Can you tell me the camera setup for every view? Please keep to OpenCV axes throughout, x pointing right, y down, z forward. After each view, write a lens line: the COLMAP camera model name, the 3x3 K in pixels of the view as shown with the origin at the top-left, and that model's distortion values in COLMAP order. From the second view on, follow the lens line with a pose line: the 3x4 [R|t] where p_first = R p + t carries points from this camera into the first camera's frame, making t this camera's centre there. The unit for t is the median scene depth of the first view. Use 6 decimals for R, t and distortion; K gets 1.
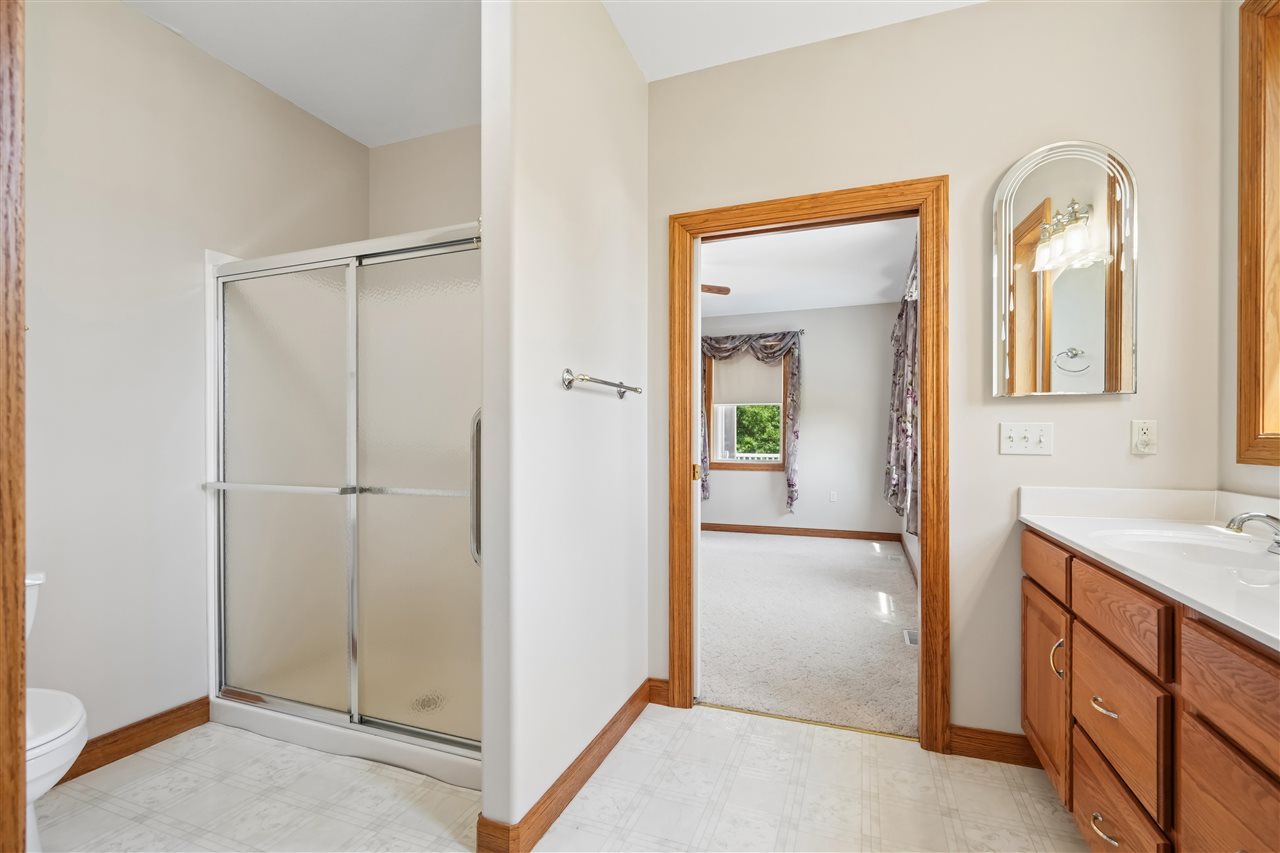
lens RADIAL K [[579.3, 0, 639.8], [0, 579.3, 444.2], [0, 0, 1]] dist [-0.009647, 0.003301]
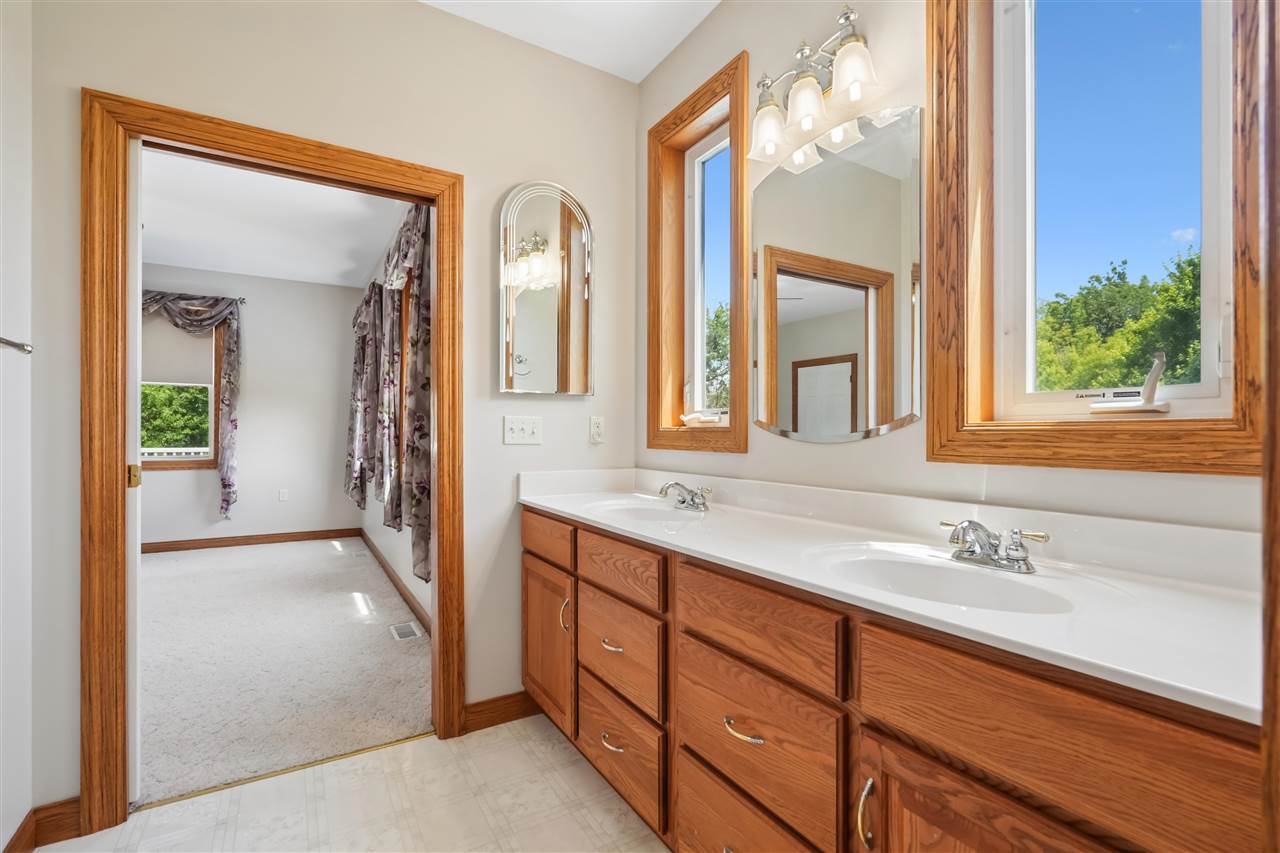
lens RADIAL K [[579.3, 0, 644.5], [0, 579.3, 433.7], [0, 0, 1]] dist [-0.009647, 0.003301]
pose [[0.607221, 0.001242, 0.794532, -0.079680], [0.000954, 0.999997, -0.002292, -0.000078], [-0.794533, 0.002150, 0.607218, 0.096475]]
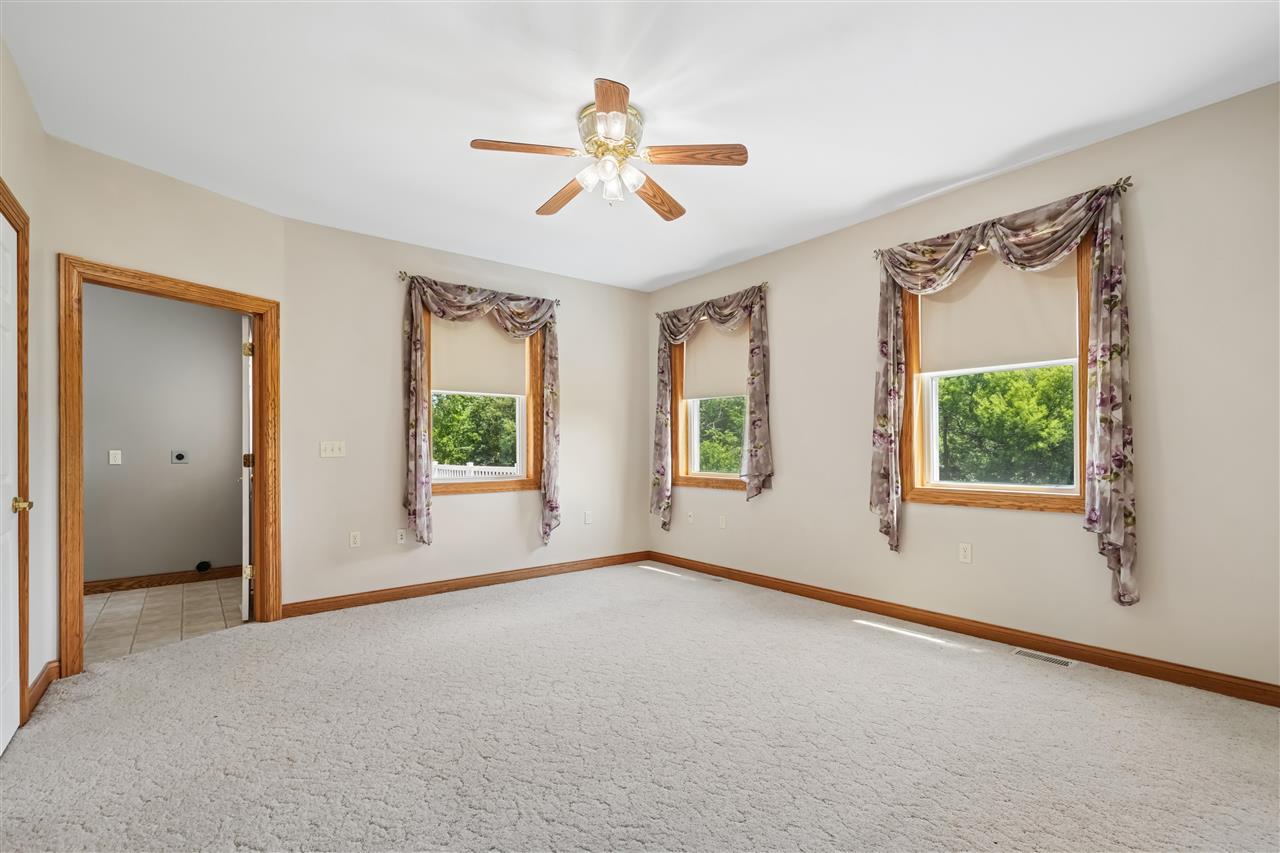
lens RADIAL K [[579.3, 0, 635.9], [0, 579.3, 444.5], [0, 0, 1]] dist [-0.009647, 0.003301]
pose [[0.505722, 0.001840, 0.862694, -0.894306], [0.008831, 0.999934, -0.007309, -0.009583], [-0.862651, 0.011315, 0.505673, 1.495598]]
